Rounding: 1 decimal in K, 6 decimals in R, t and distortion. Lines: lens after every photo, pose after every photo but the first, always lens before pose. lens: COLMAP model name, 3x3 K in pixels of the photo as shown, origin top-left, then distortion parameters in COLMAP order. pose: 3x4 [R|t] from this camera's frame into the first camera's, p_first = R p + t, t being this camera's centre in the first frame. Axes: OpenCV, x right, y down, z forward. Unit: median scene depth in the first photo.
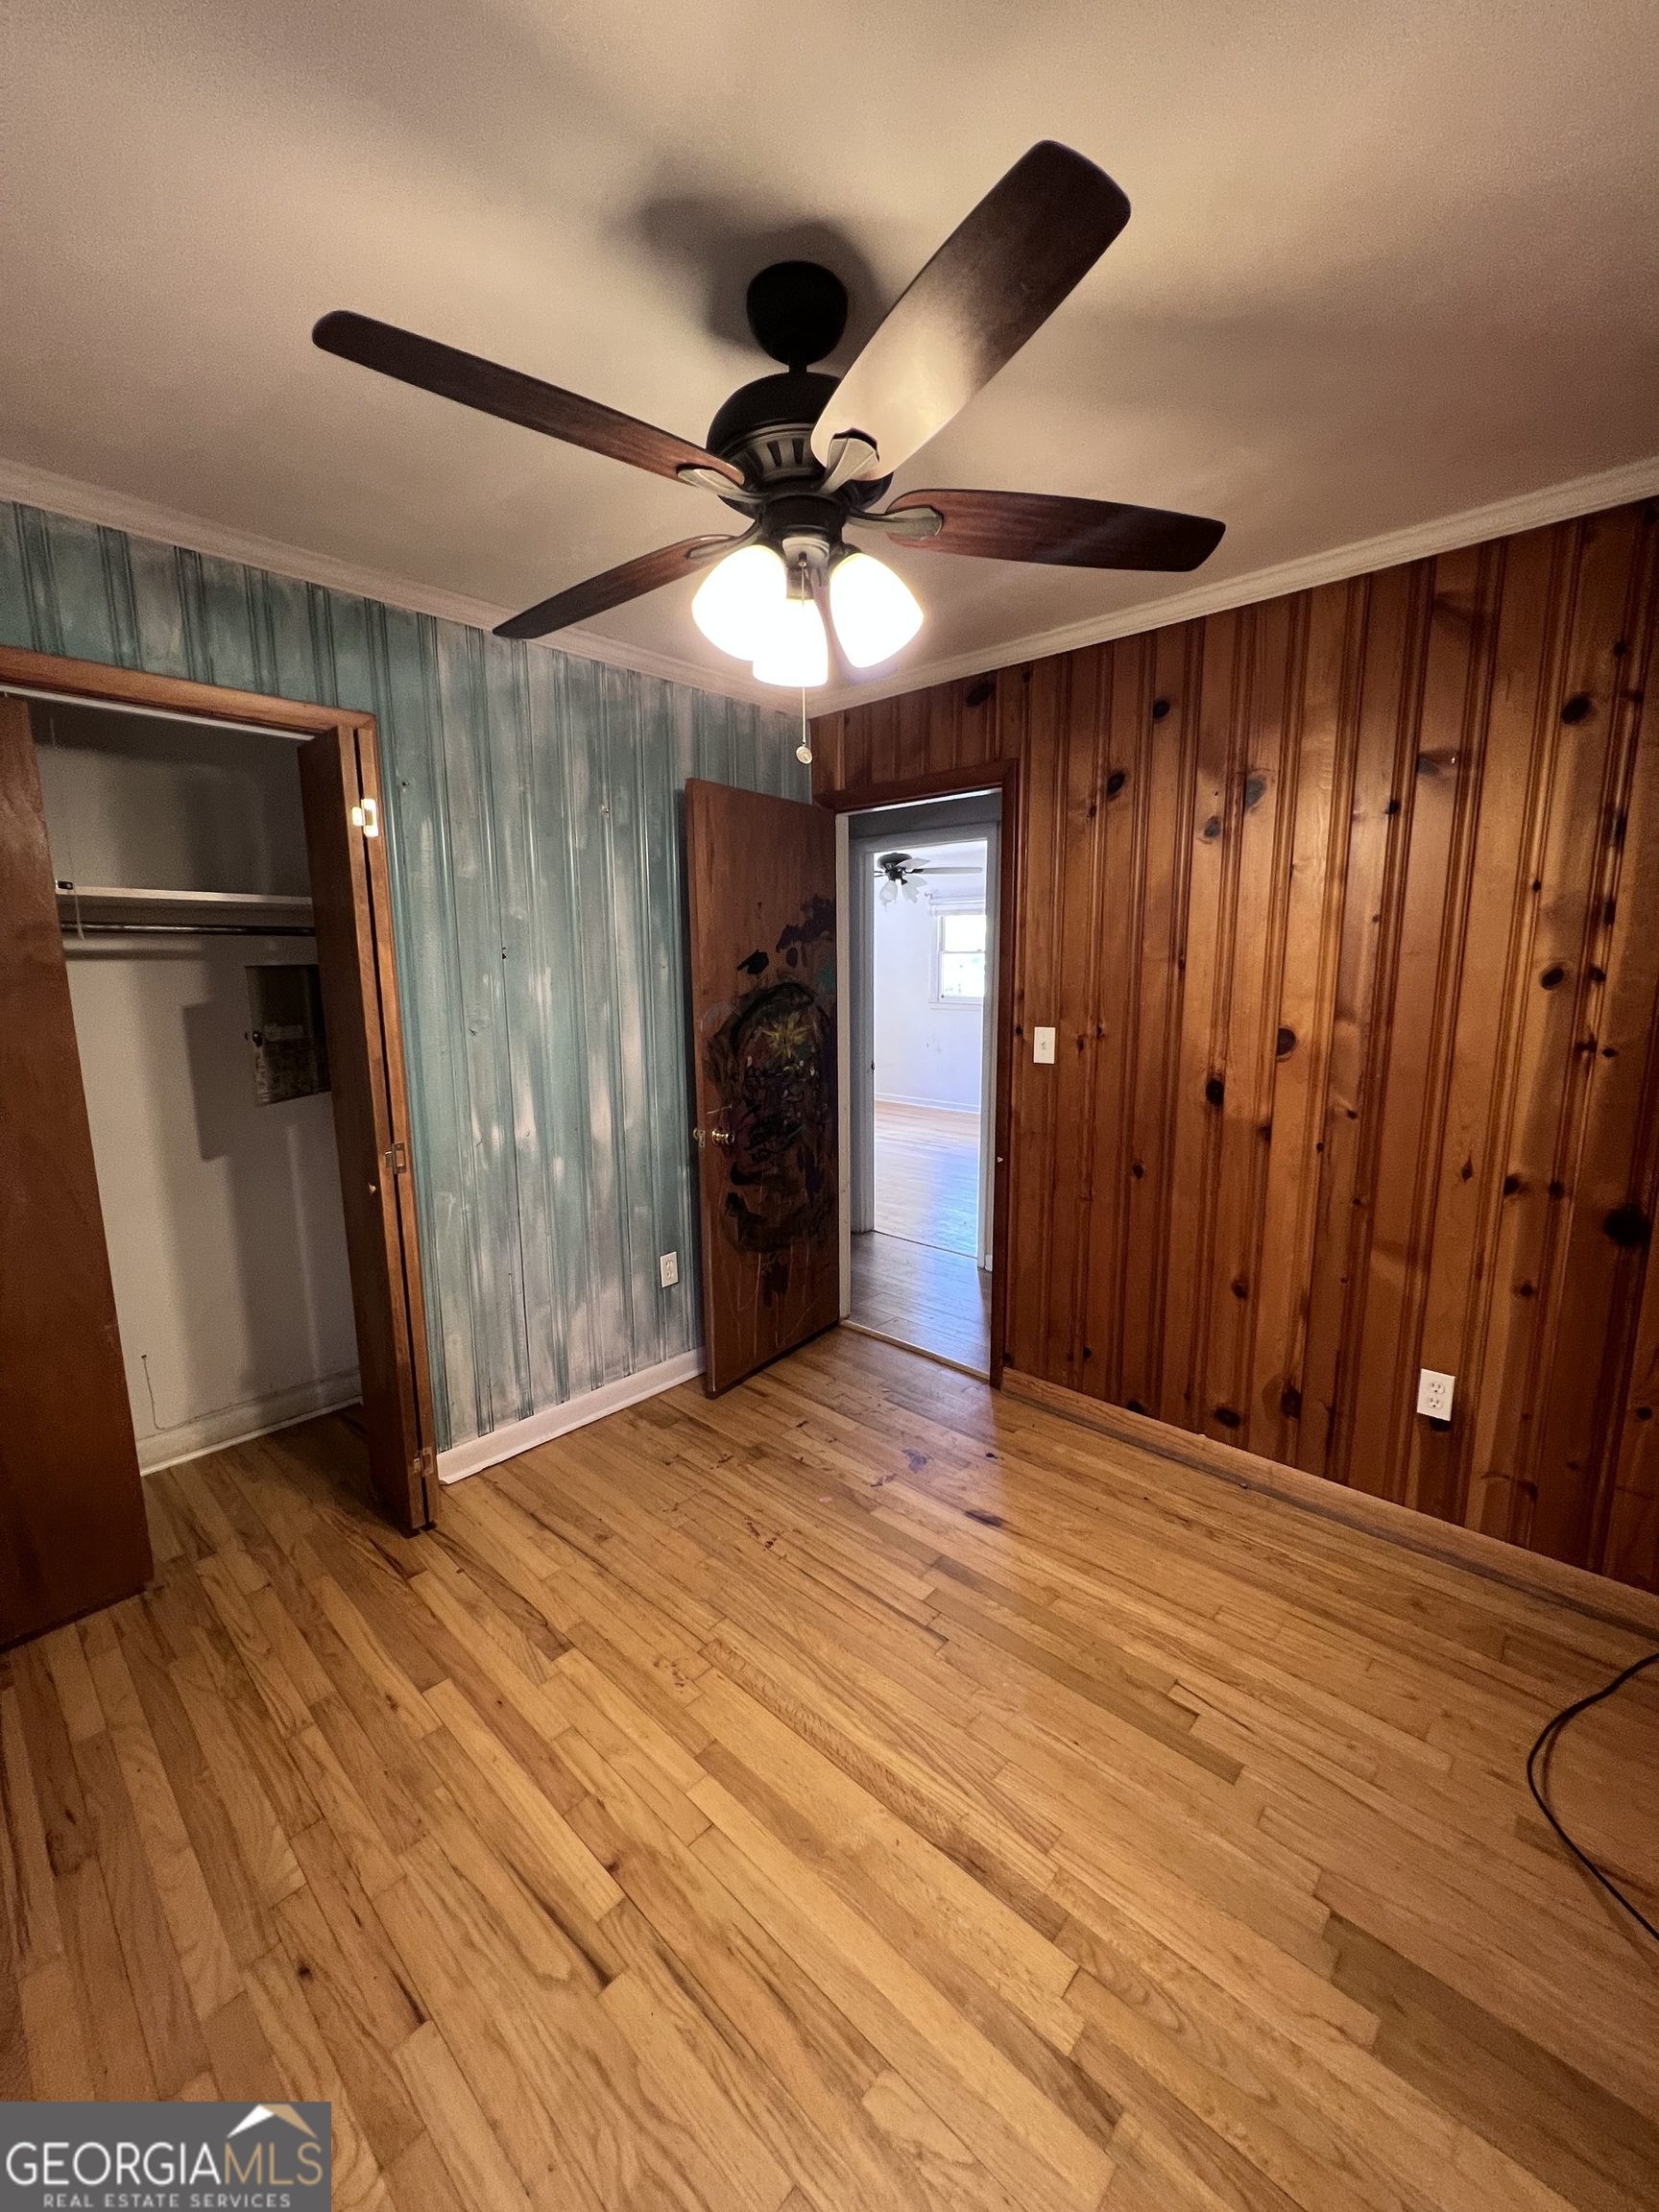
lens RADIAL K [[891.8, 0, 826.6], [0, 891.8, 1108.3], [0, 0, 1]] dist [0.001227, 0.000782]
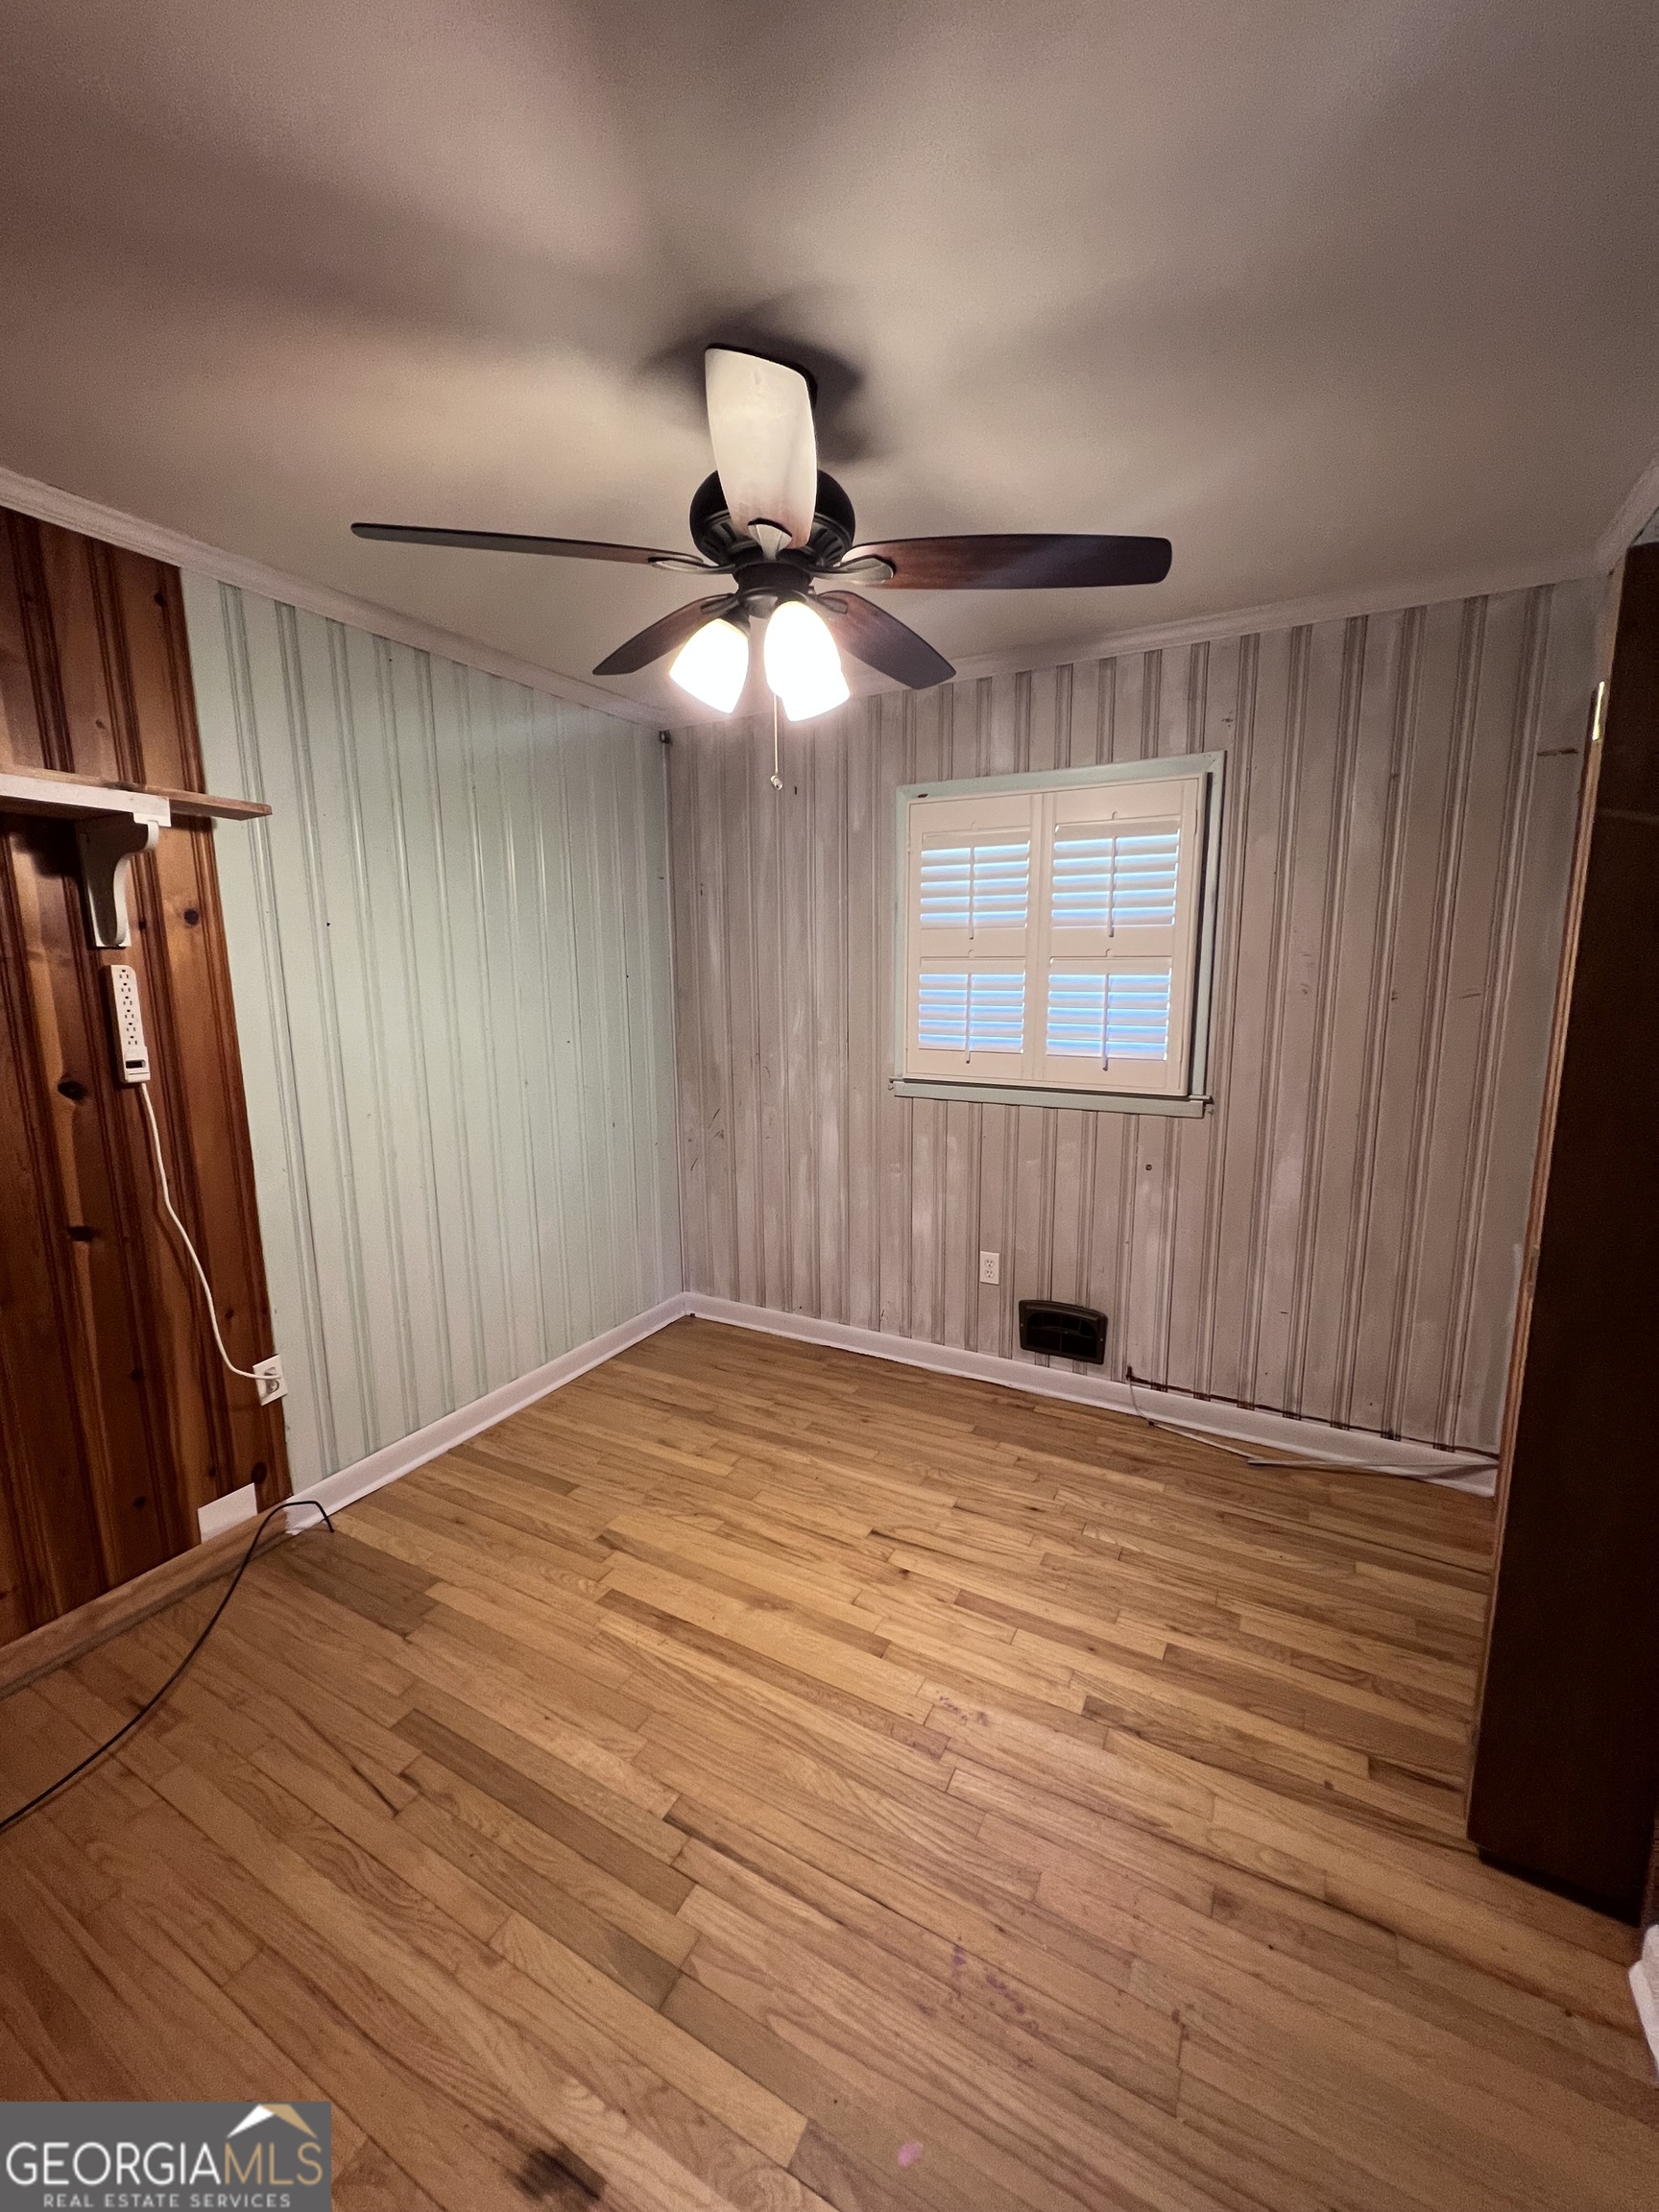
lens RADIAL K [[891.8, 0, 826.6], [0, 891.8, 1108.3], [0, 0, 1]] dist [0.001227, 0.000782]
pose [[-0.967468, 0.059843, -0.245814, 0.174121], [-0.023316, 0.946397, 0.322164, -0.301317], [0.251917, 0.317415, -0.914213, 1.763205]]
